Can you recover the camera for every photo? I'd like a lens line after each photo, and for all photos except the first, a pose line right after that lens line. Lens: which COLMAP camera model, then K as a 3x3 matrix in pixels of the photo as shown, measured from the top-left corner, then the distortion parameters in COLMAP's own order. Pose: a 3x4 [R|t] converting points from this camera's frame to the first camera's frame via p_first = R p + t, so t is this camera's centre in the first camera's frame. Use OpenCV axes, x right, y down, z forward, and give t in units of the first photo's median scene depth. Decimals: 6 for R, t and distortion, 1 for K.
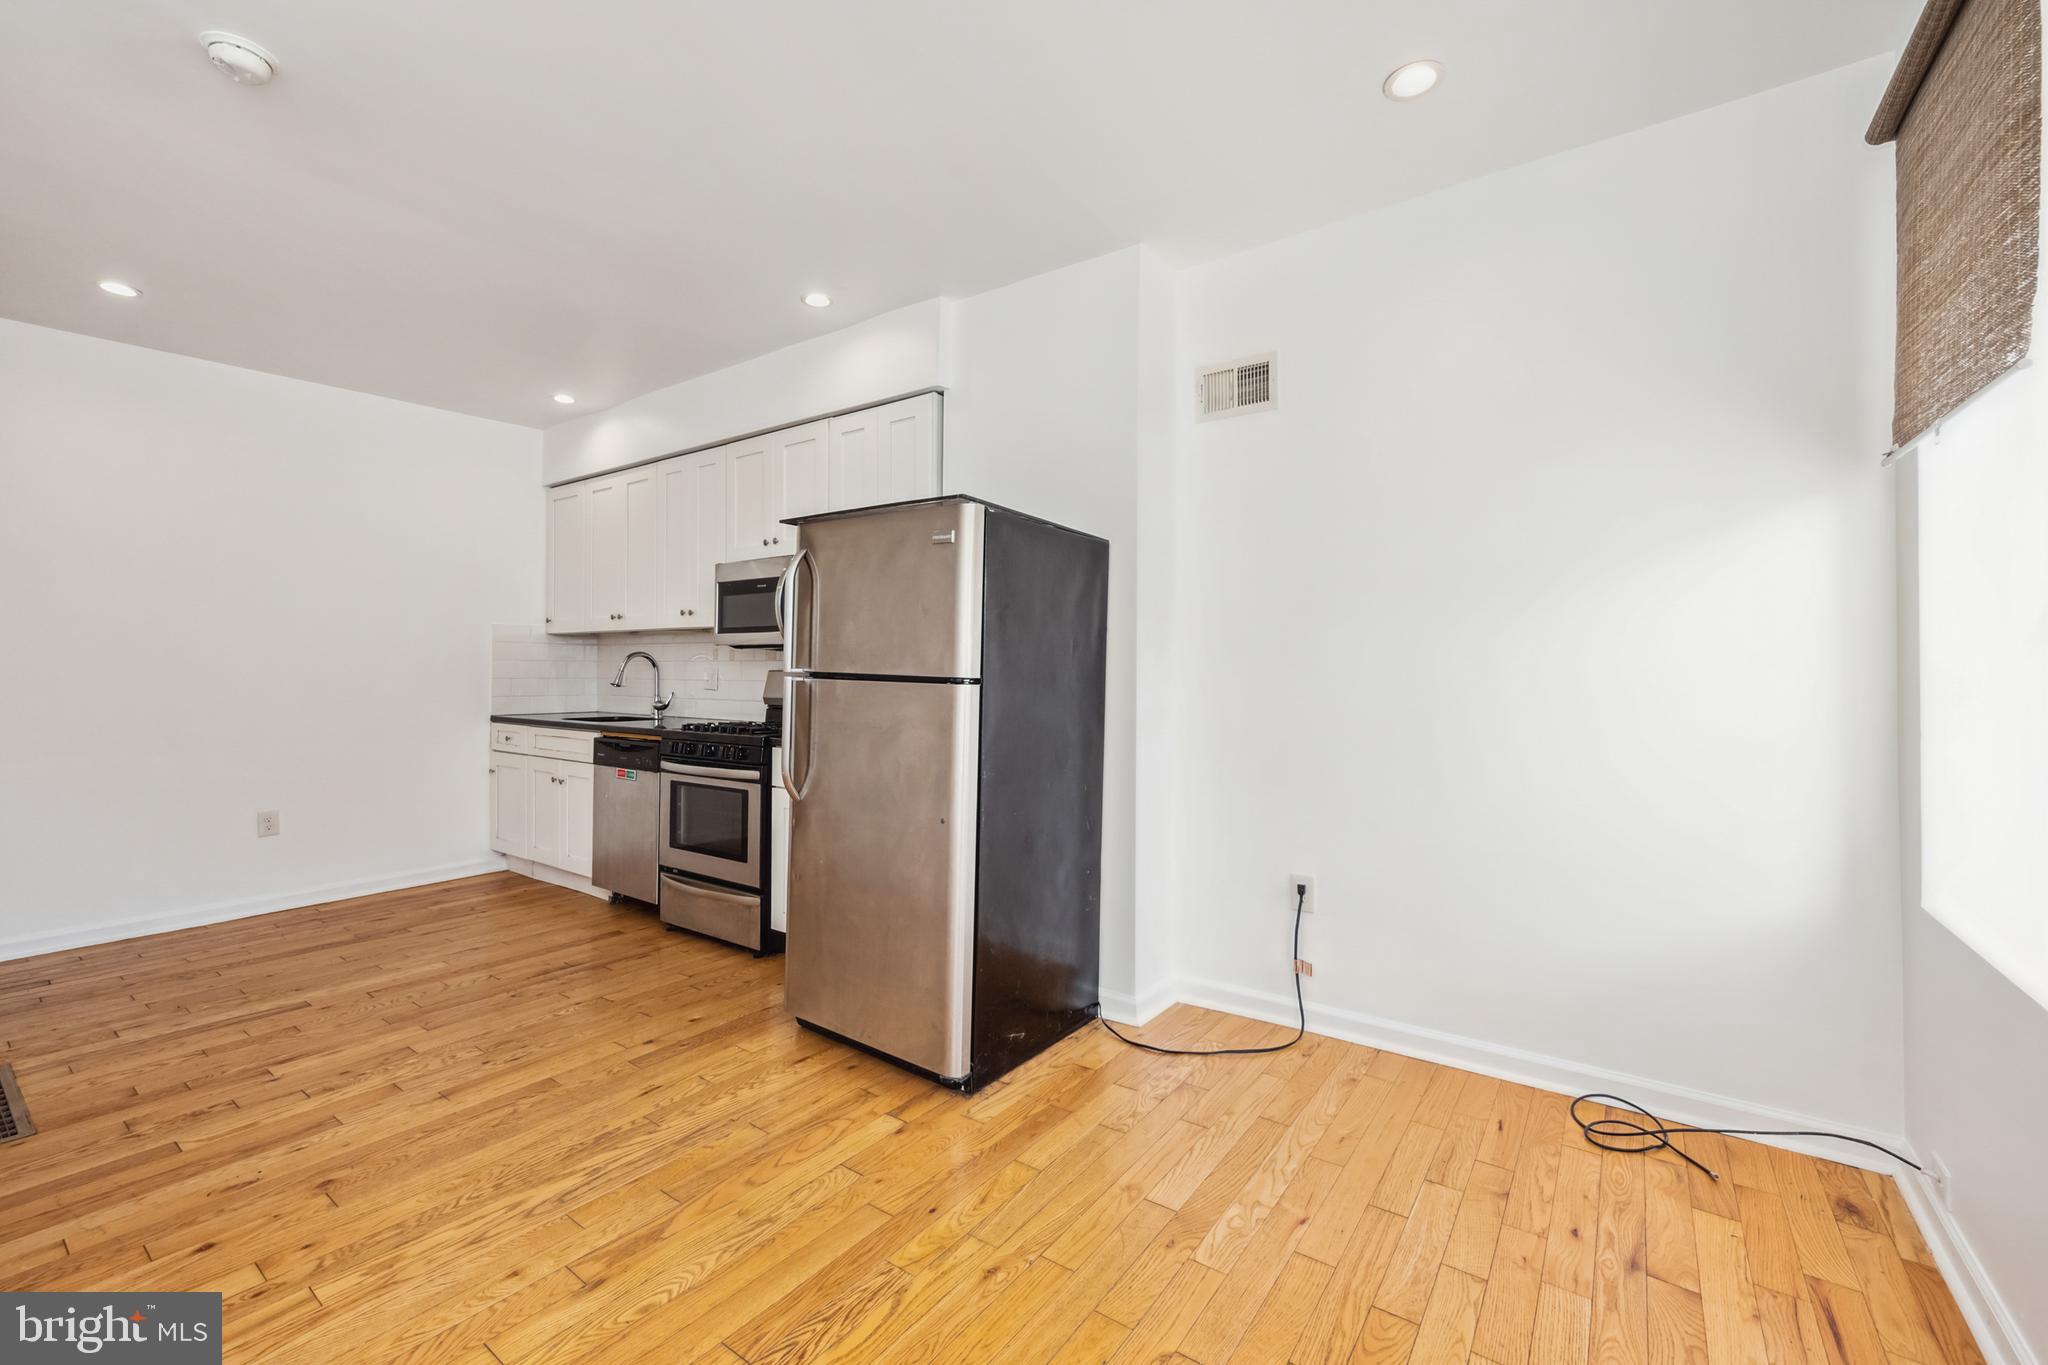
lens RADIAL K [[825.4, 0, 1007.2], [0, 825.4, 669.3], [0, 0, 1]] dist [0.003674, -0.000427]
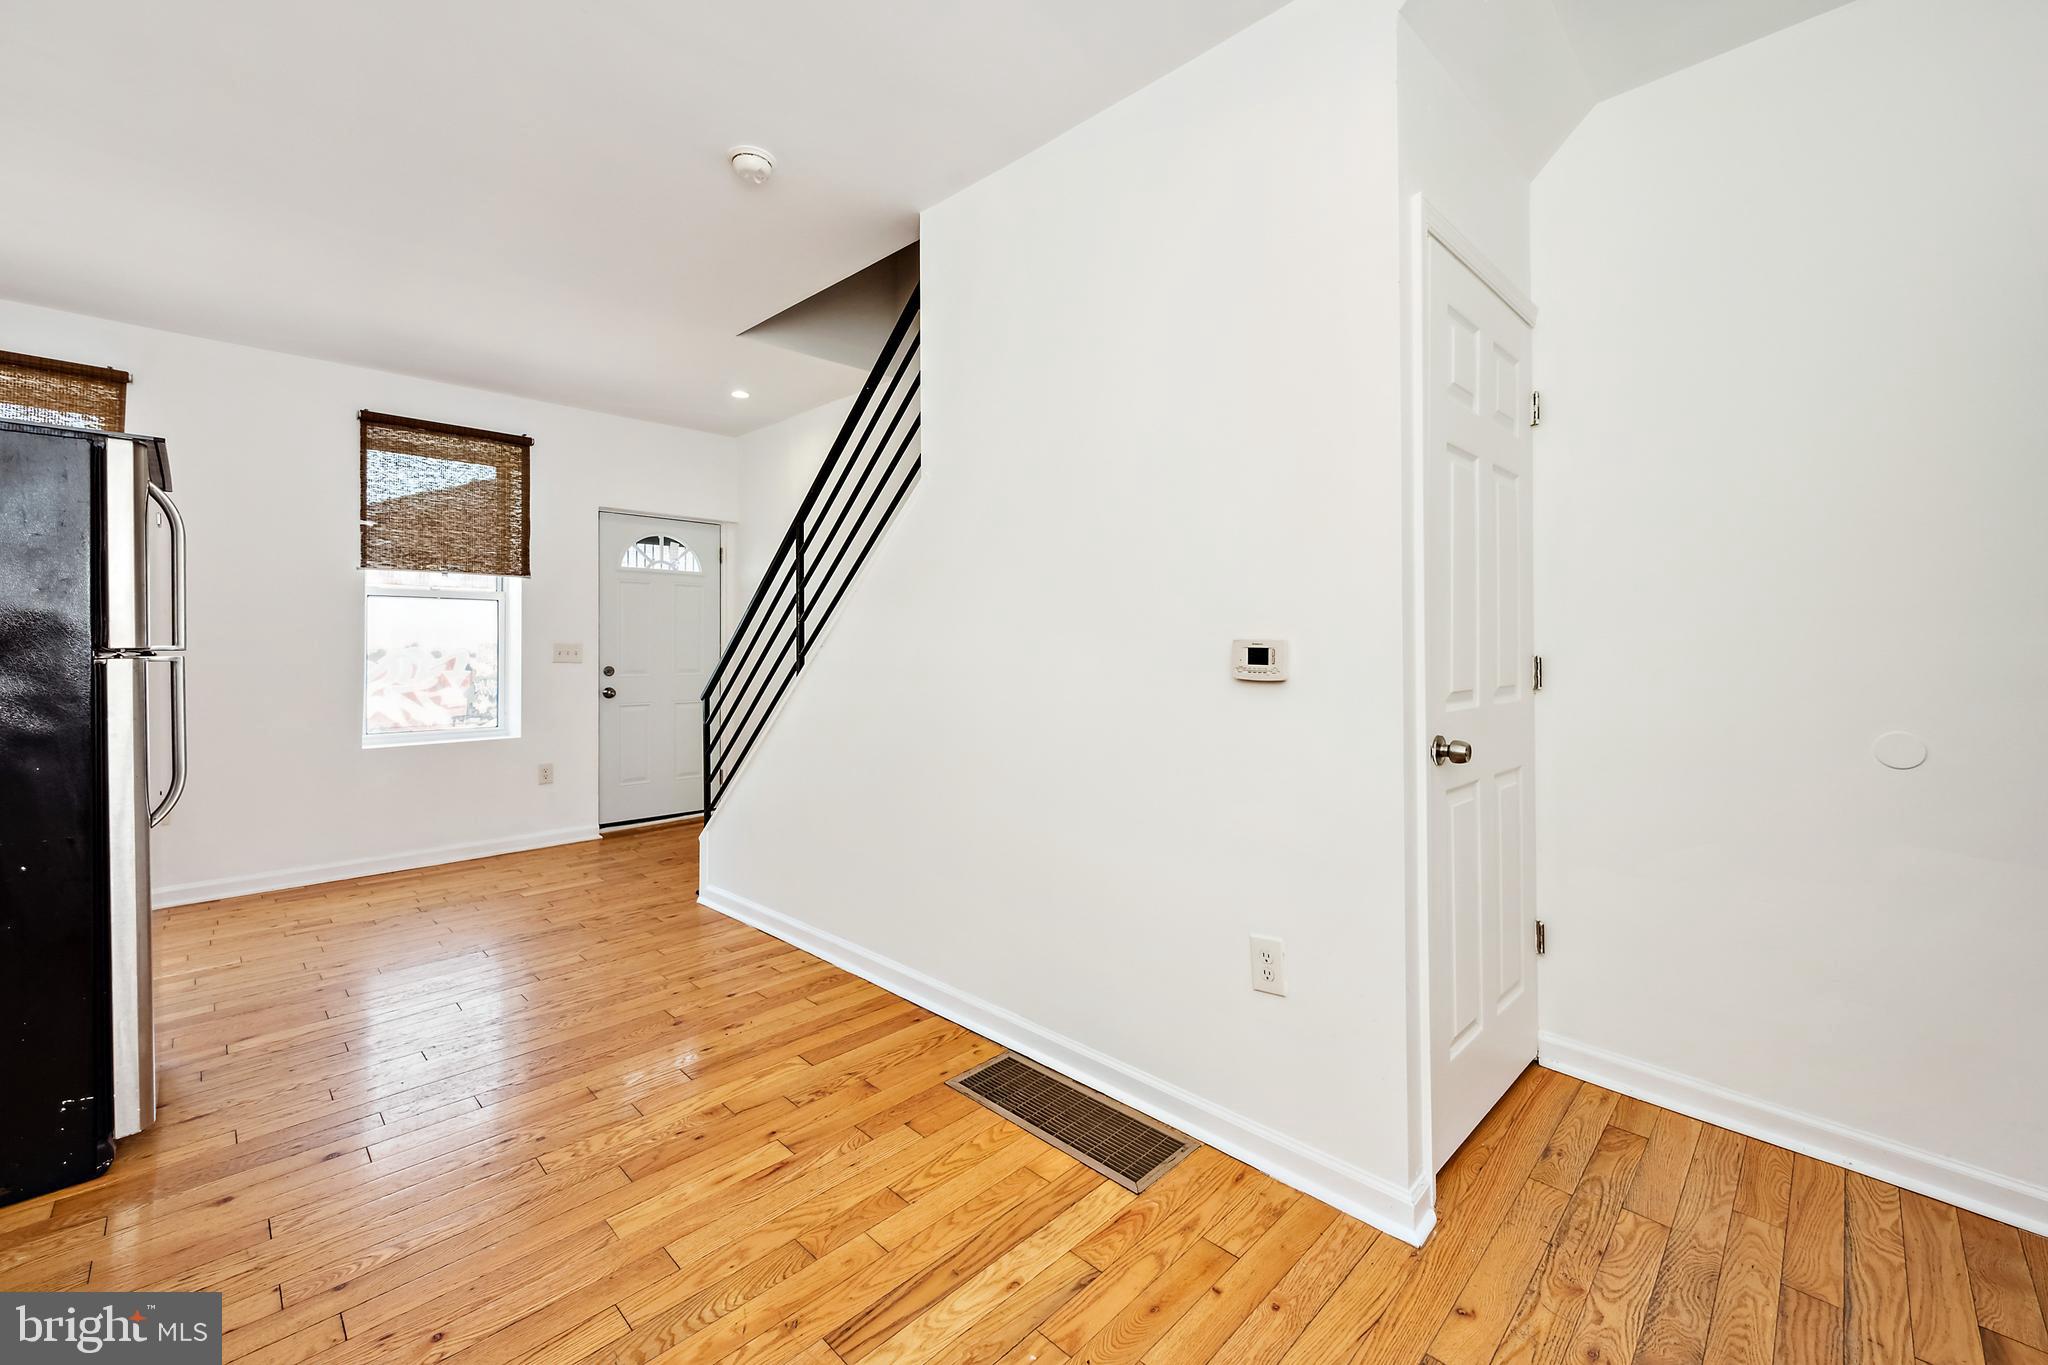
lens RADIAL K [[825.4, 0, 1046.3], [0, 825.4, 675.7], [0, 0, 1]] dist [0.003674, -0.000427]
pose [[-0.991588, -0.005215, 0.129328, -1.127680], [-0.001682, 0.999623, 0.027416, 0.001610], [-0.129422, 0.026968, -0.991223, 1.590852]]
